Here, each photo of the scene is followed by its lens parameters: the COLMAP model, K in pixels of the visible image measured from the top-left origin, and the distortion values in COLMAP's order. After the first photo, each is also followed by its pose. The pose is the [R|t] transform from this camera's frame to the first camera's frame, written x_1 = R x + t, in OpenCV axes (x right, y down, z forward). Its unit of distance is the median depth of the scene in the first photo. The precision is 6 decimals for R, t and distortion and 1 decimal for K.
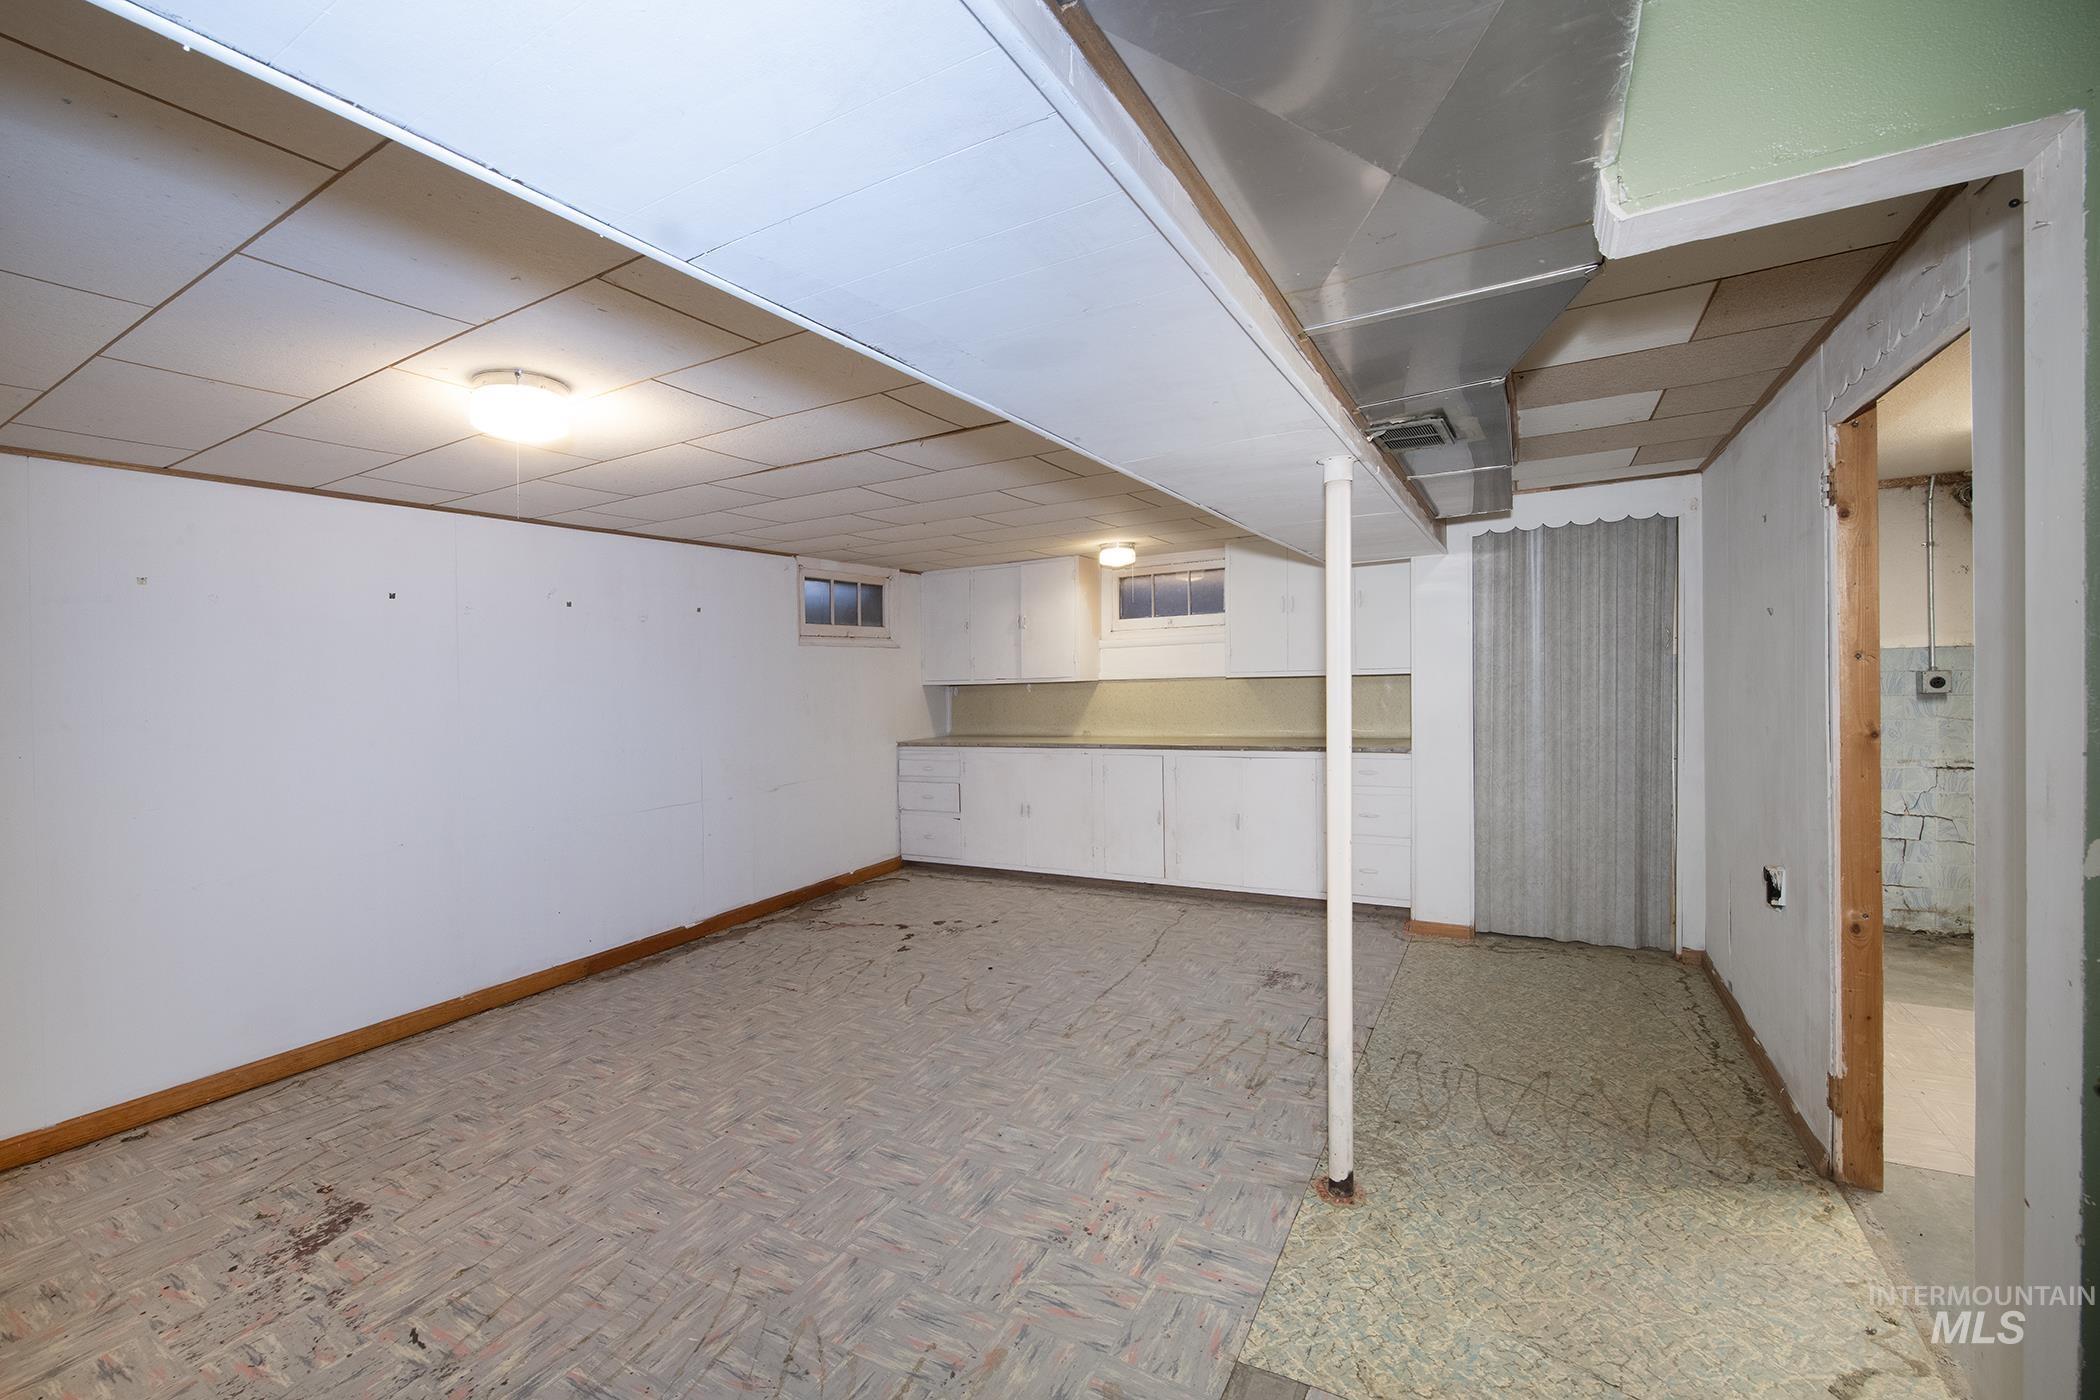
lens RADIAL K [[850.2, 0, 1044.8], [0, 850.2, 700.7], [0, 0, 1]] dist [-0.002935, -0.000359]
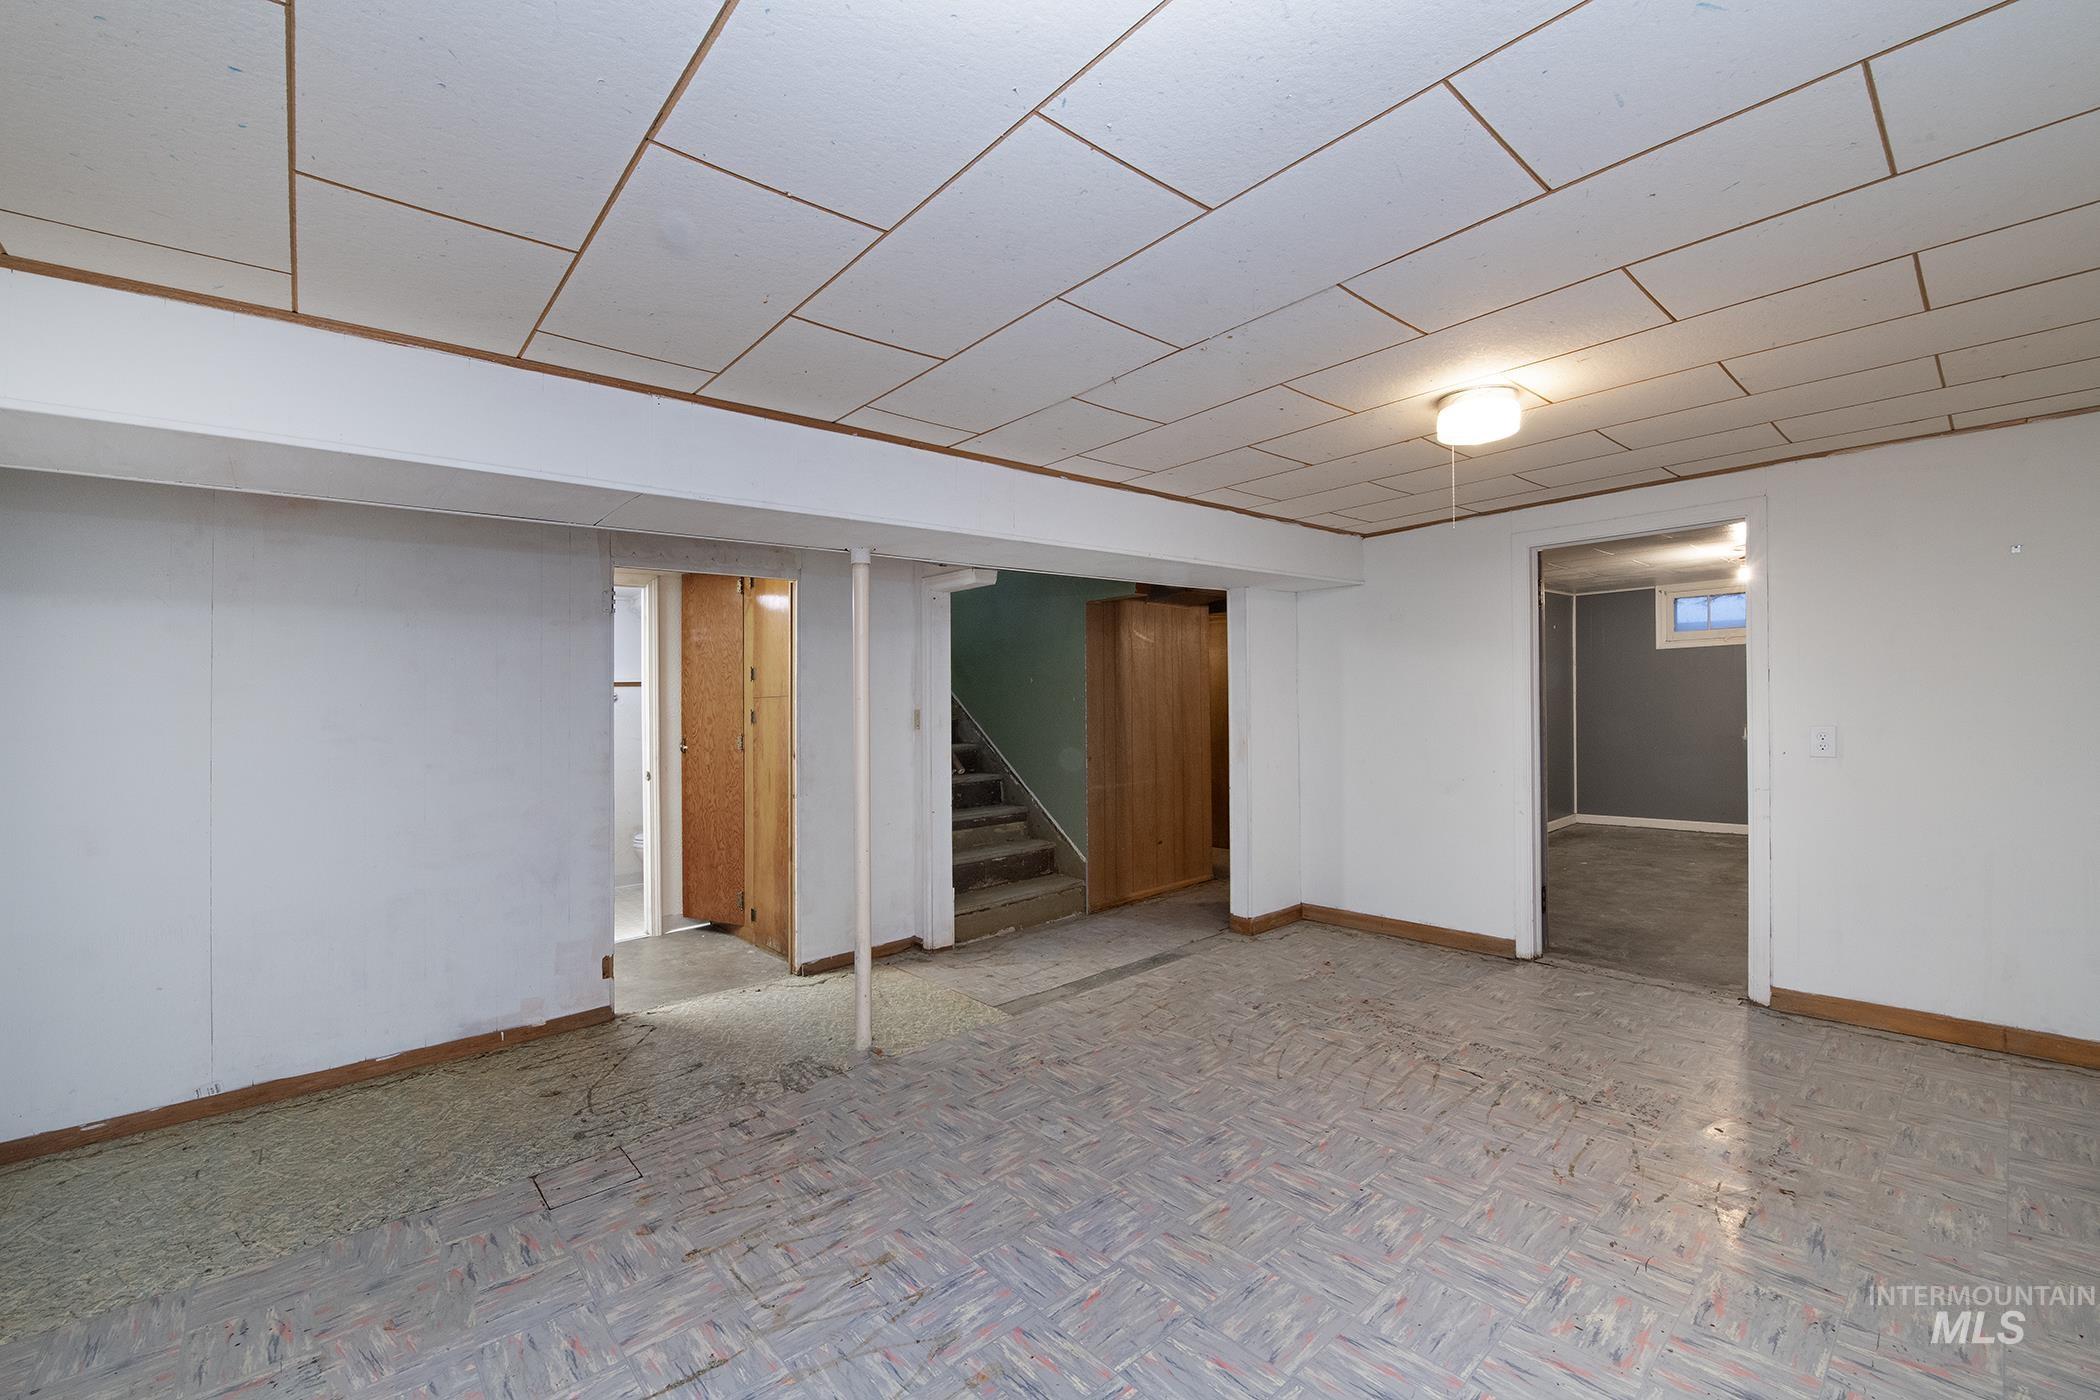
lens RADIAL K [[850.2, 0, 1055.0], [0, 850.2, 700.2], [0, 0, 1]] dist [-0.002935, -0.000359]
pose [[-0.942212, 0.061956, 0.329239, -0.431693], [0.070518, 0.997411, 0.014116, -0.016760], [-0.327512, 0.036518, -0.944141, 2.060124]]
